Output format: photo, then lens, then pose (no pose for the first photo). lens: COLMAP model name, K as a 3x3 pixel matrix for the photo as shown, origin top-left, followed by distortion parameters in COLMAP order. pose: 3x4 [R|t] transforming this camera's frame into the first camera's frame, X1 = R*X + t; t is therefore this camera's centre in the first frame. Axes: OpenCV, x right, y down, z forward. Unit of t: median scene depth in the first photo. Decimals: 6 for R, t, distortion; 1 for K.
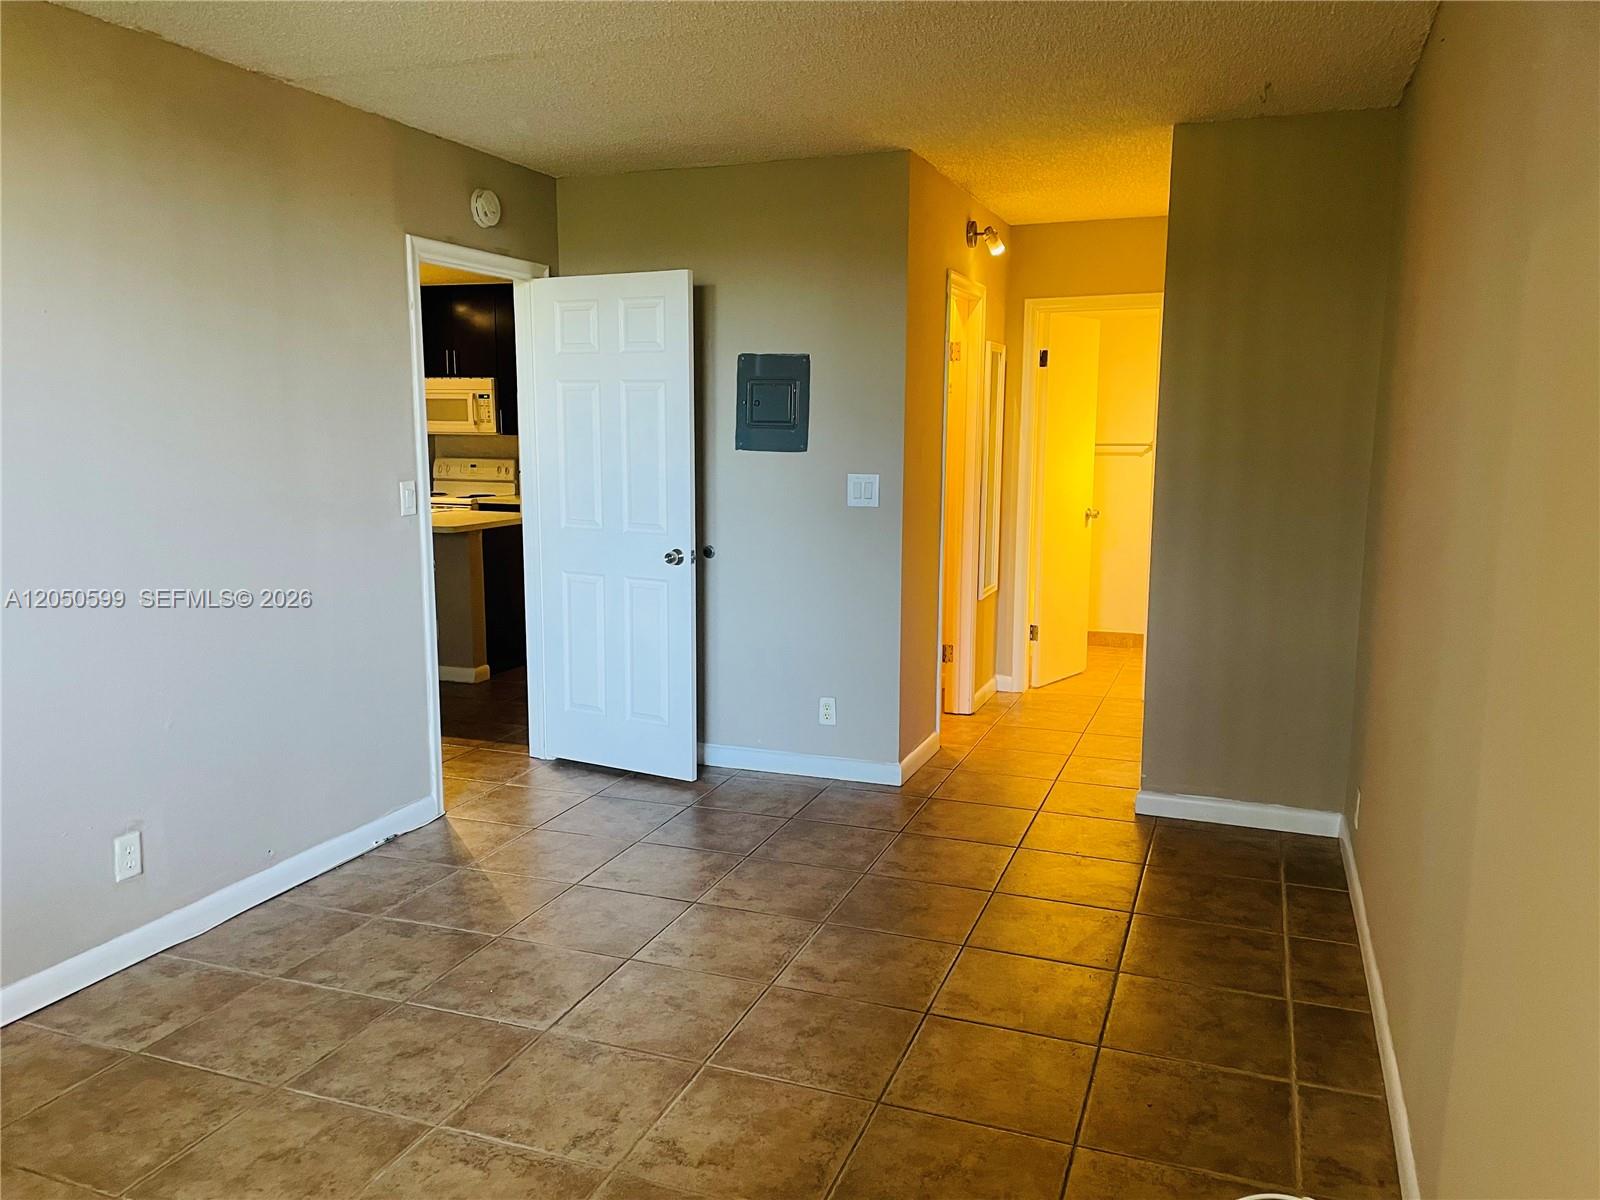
lens RADIAL K [[1209.1, 0, 799.0], [0, 1209.1, 602.1], [0, 0, 1]] dist [0.067811, -0.096519]
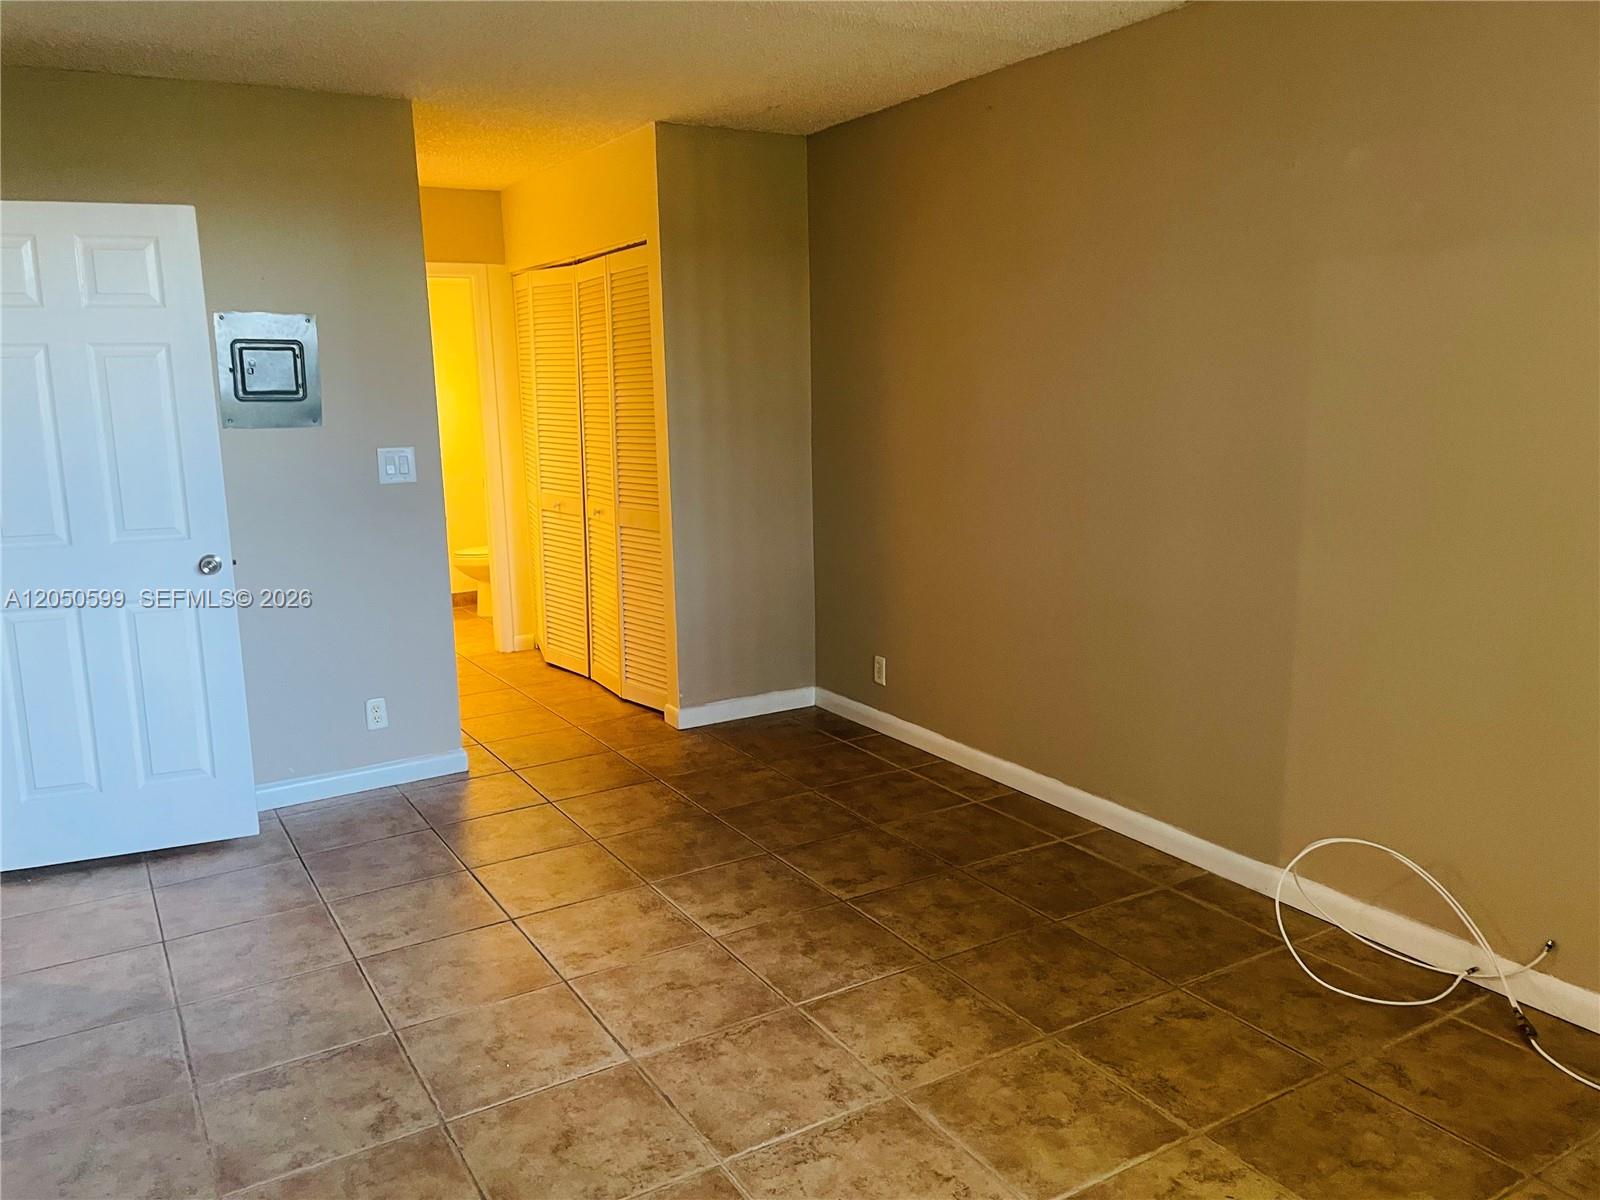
lens RADIAL K [[1209.1, 0, 784.6], [0, 1209.1, 593.7], [0, 0, 1]] dist [0.067811, -0.096519]
pose [[0.624127, -0.158751, 0.765025, -0.759897], [0.144588, 0.985696, 0.086584, -0.052185], [-0.767828, 0.056574, 0.638154, 0.304251]]
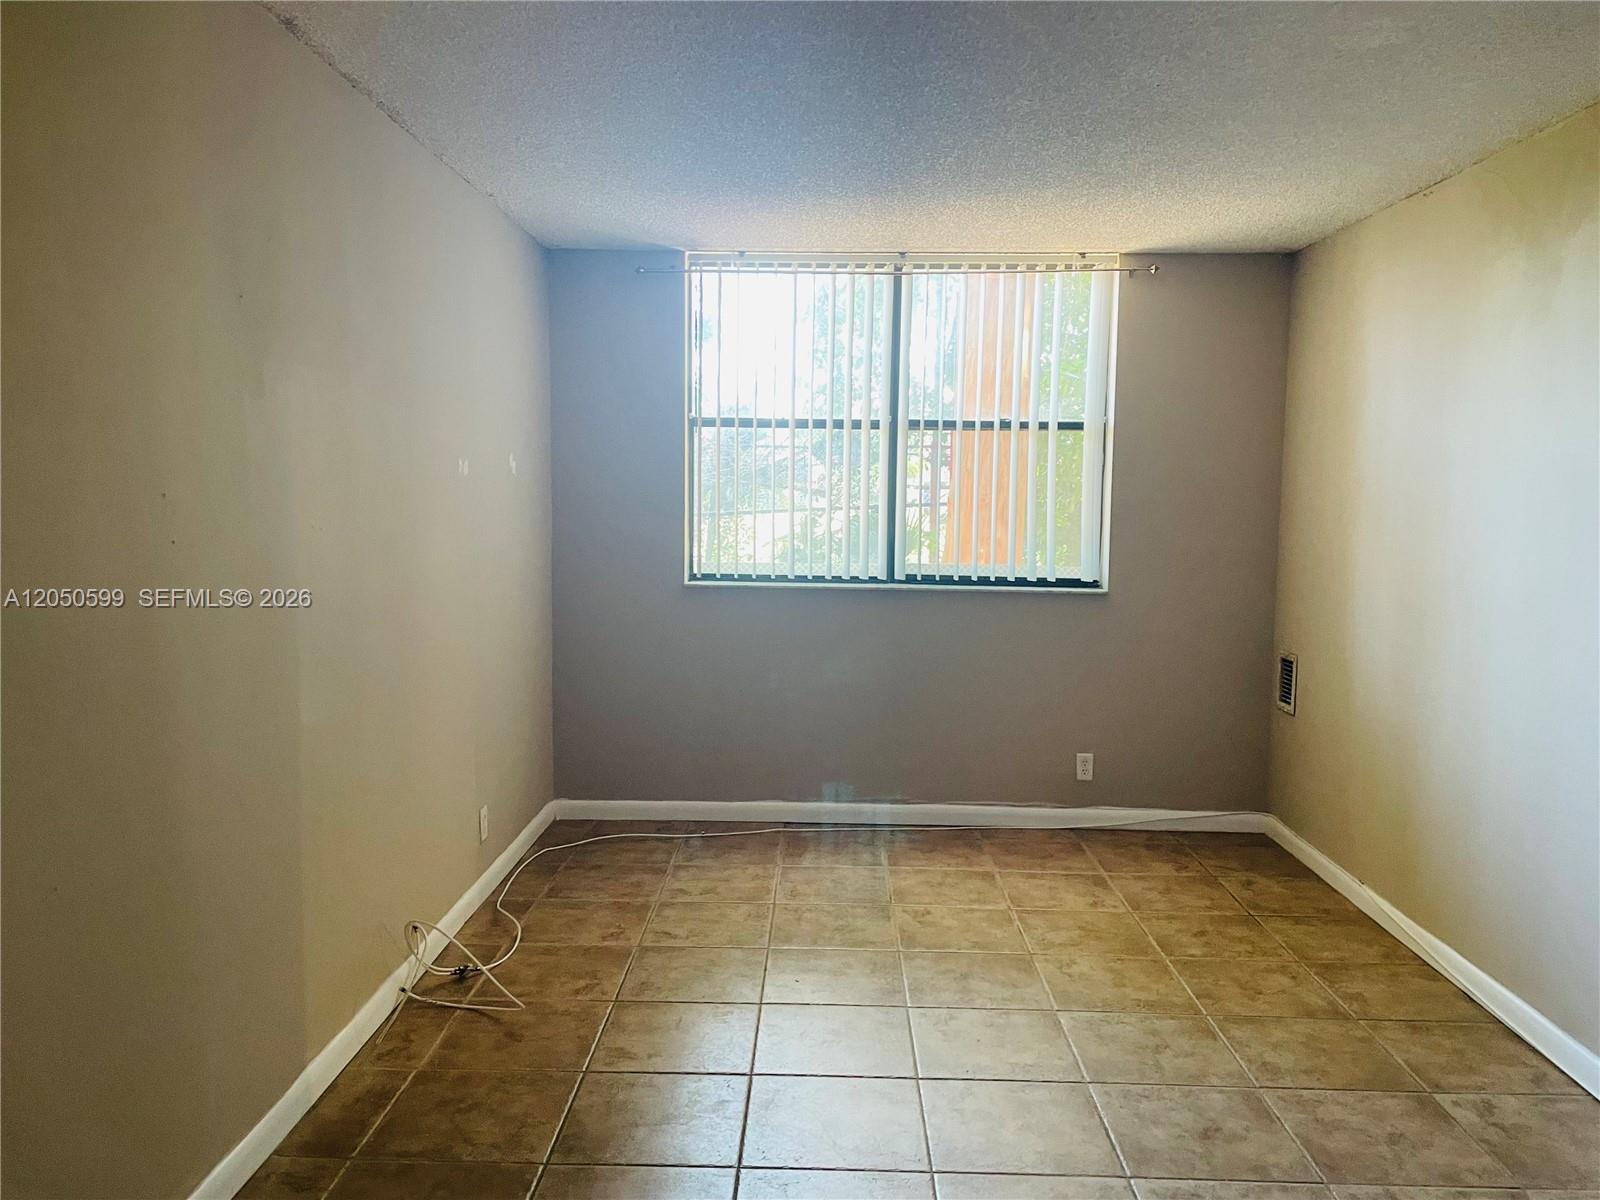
lens RADIAL K [[1209.1, 0, 790.9], [0, 1209.1, 582.2], [0, 0, 1]] dist [0.067811, -0.096519]
pose [[-0.946562, 0.005650, -0.322471, 0.301563], [-0.068589, 0.973448, 0.218389, -0.240480], [0.315143, 0.228837, -0.921042, 1.603449]]
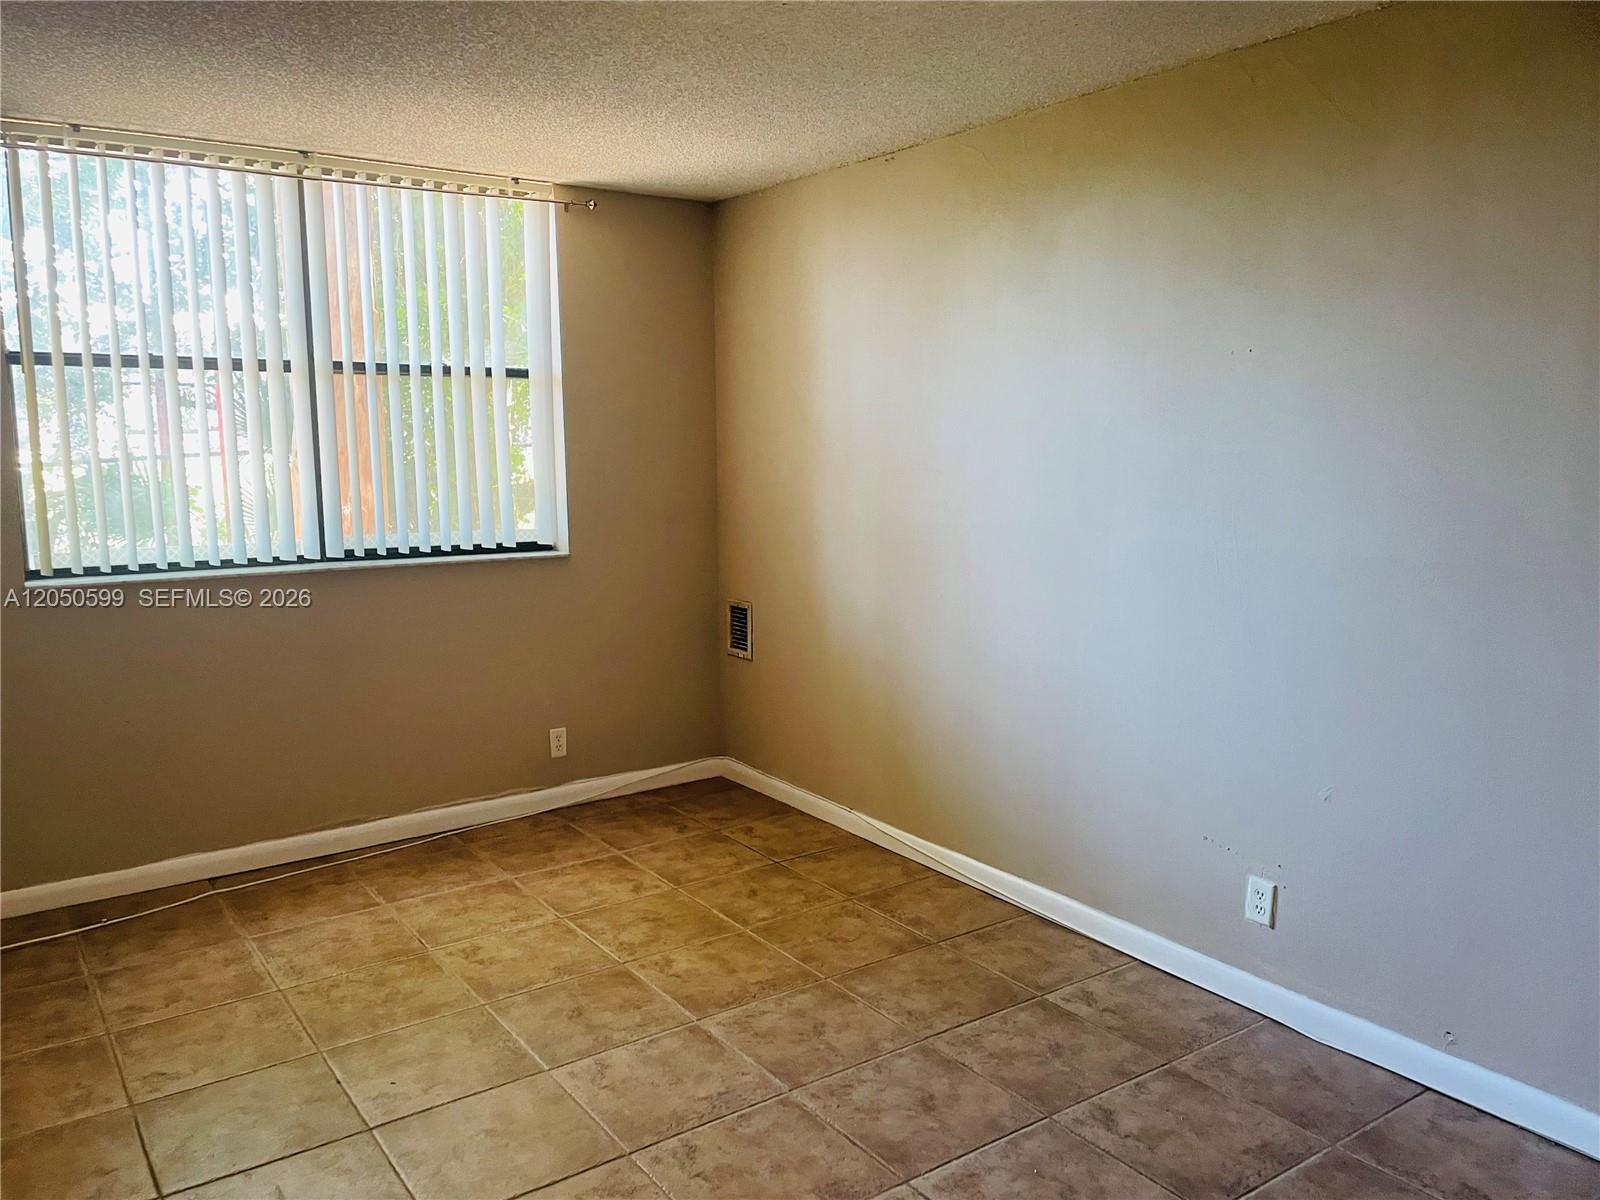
lens RADIAL K [[1209.1, 0, 788.4], [0, 1209.1, 591.8], [0, 0, 1]] dist [0.067811, -0.096519]
pose [[-0.564958, 0.101953, -0.818797, 0.475887], [-0.126972, 0.969775, 0.208361, -0.203464], [0.815292, 0.221680, -0.534937, 1.263791]]
